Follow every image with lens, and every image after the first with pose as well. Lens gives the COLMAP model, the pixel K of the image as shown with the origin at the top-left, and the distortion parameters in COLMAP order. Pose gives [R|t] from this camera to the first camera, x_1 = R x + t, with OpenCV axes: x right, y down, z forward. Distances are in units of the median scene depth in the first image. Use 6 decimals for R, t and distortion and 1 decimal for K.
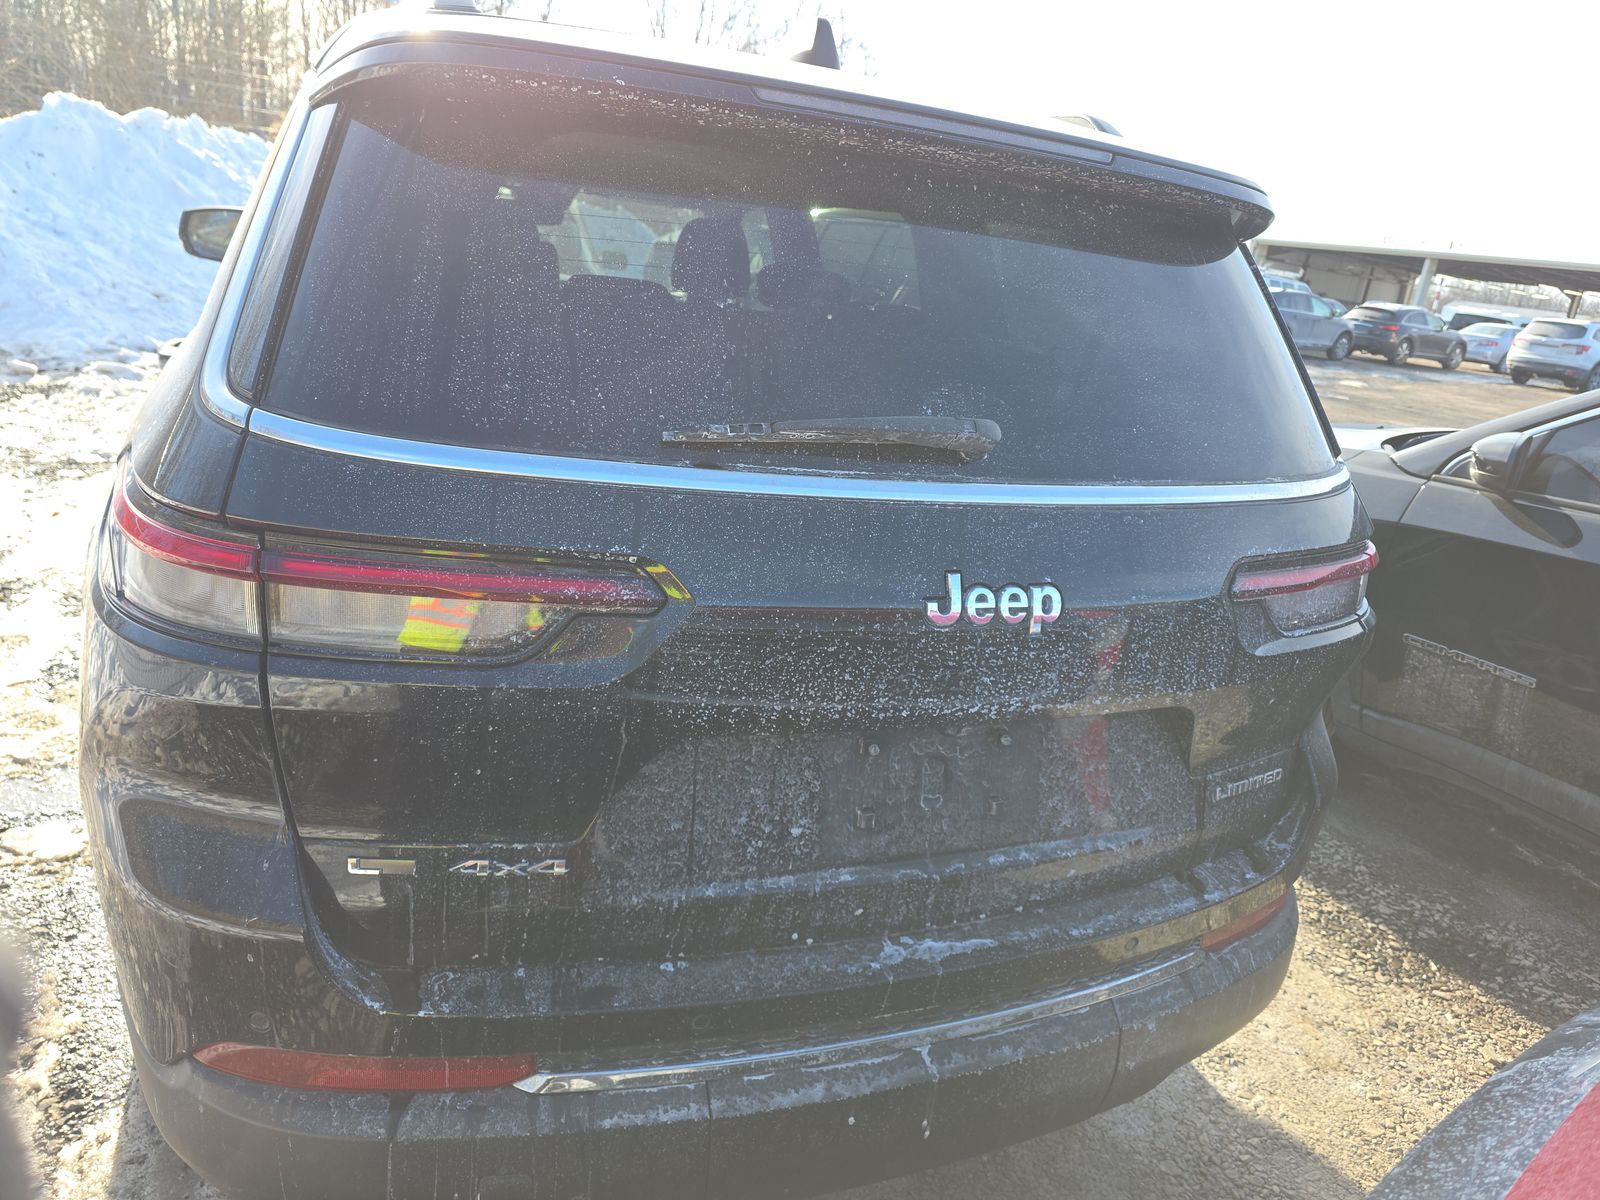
lens RADIAL K [[1055.1, 0, 808.5], [0, 1055.1, 591.3], [0, 0, 1]] dist [0.030159, -0.019597]
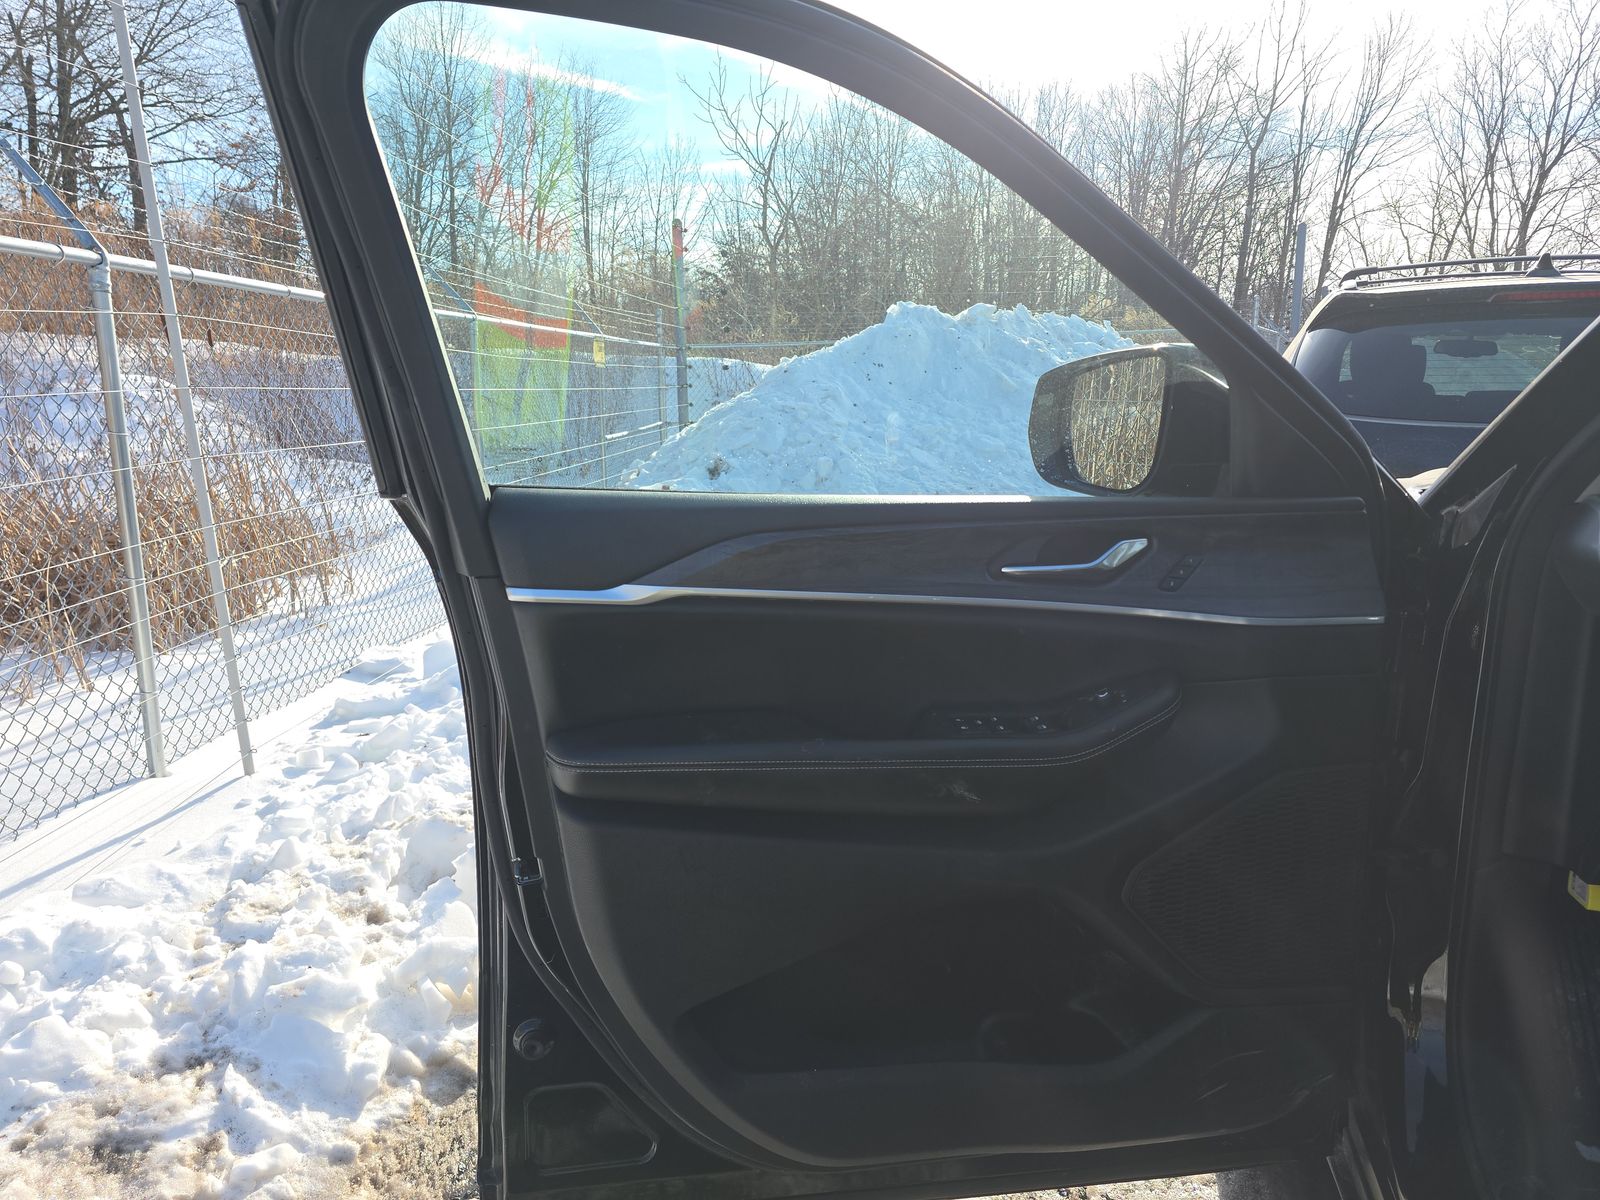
lens RADIAL K [[1055.1, 0, 802.6], [0, 1055.1, 594.9], [0, 0, 1]] dist [0.030159, -0.019597]
pose [[0.783293, -0.011399, -0.621549, -0.196471], [-0.082886, 0.988990, -0.122593, -0.087398], [0.616103, 0.147544, 0.773724, 0.266521]]
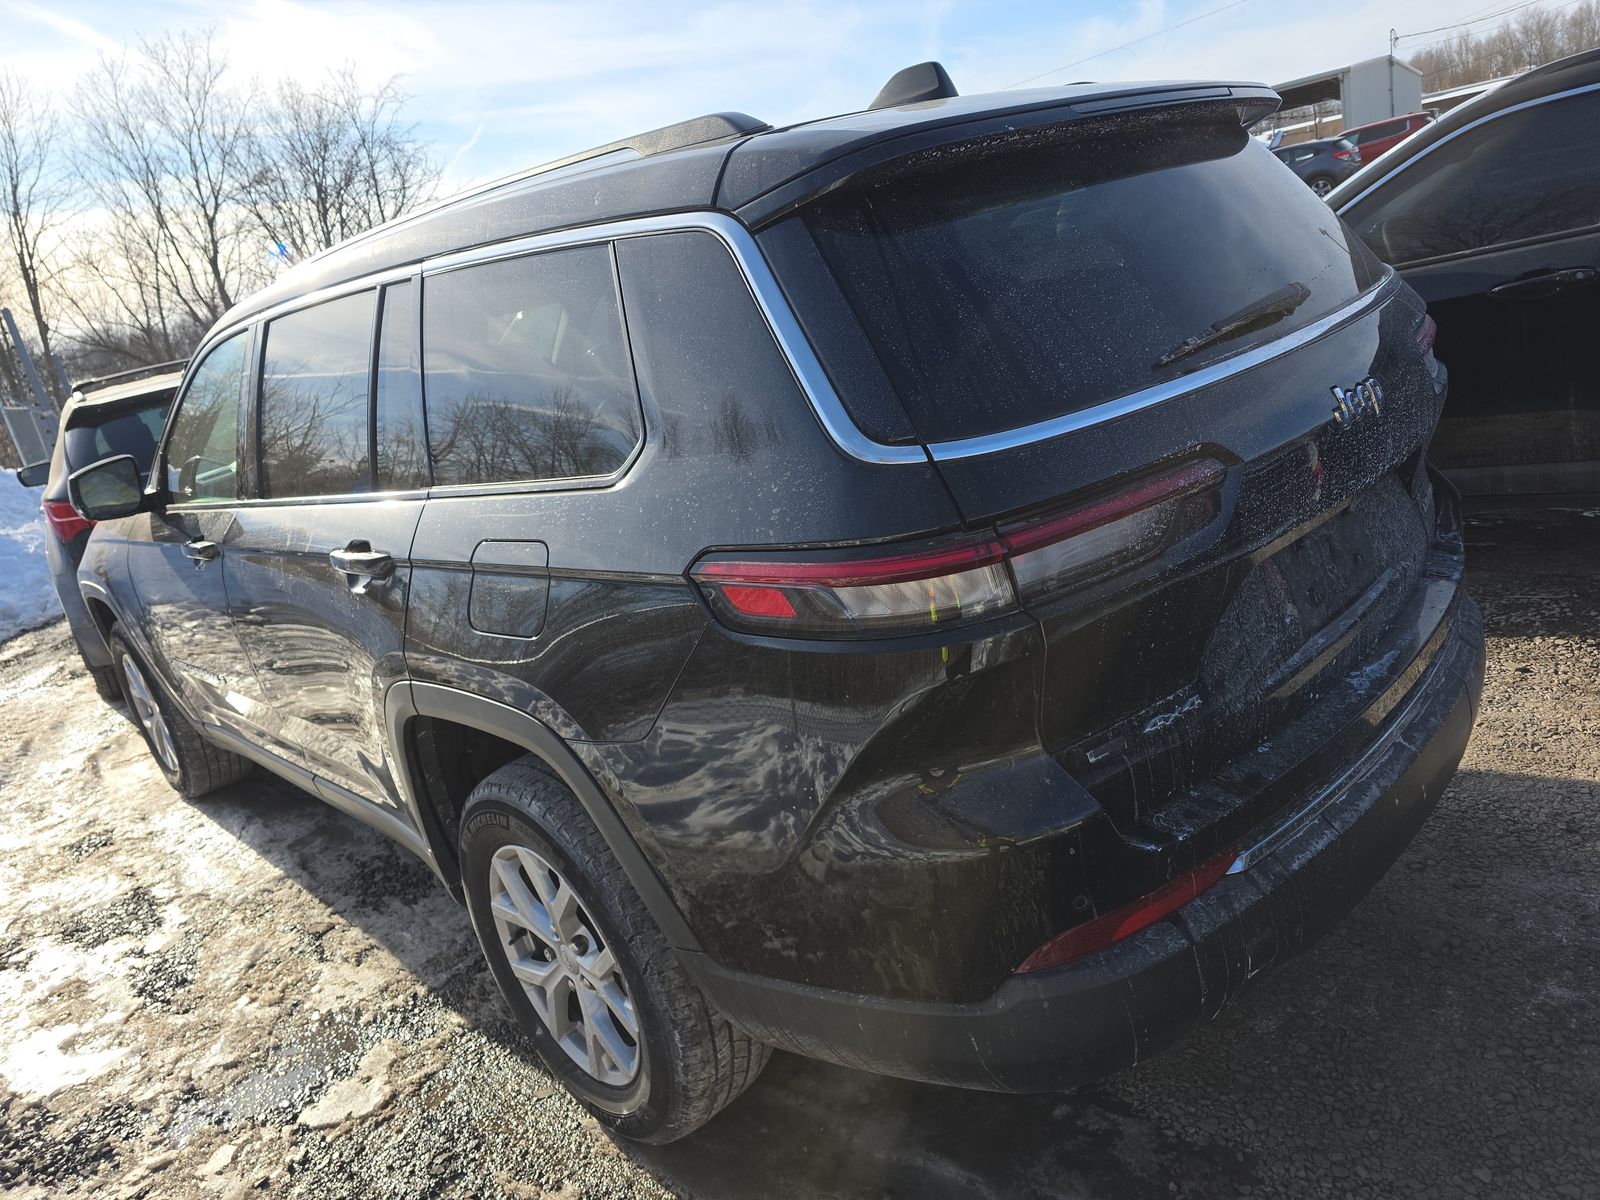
lens RADIAL K [[1055.1, 0, 803.9], [0, 1055.1, 595.4], [0, 0, 1]] dist [0.030159, -0.019597]
pose [[0.877753, -0.396031, 0.269645, -0.122388], [0.405082, 0.913972, 0.023733, -0.010902], [-0.255847, 0.088397, 0.962667, -0.018338]]
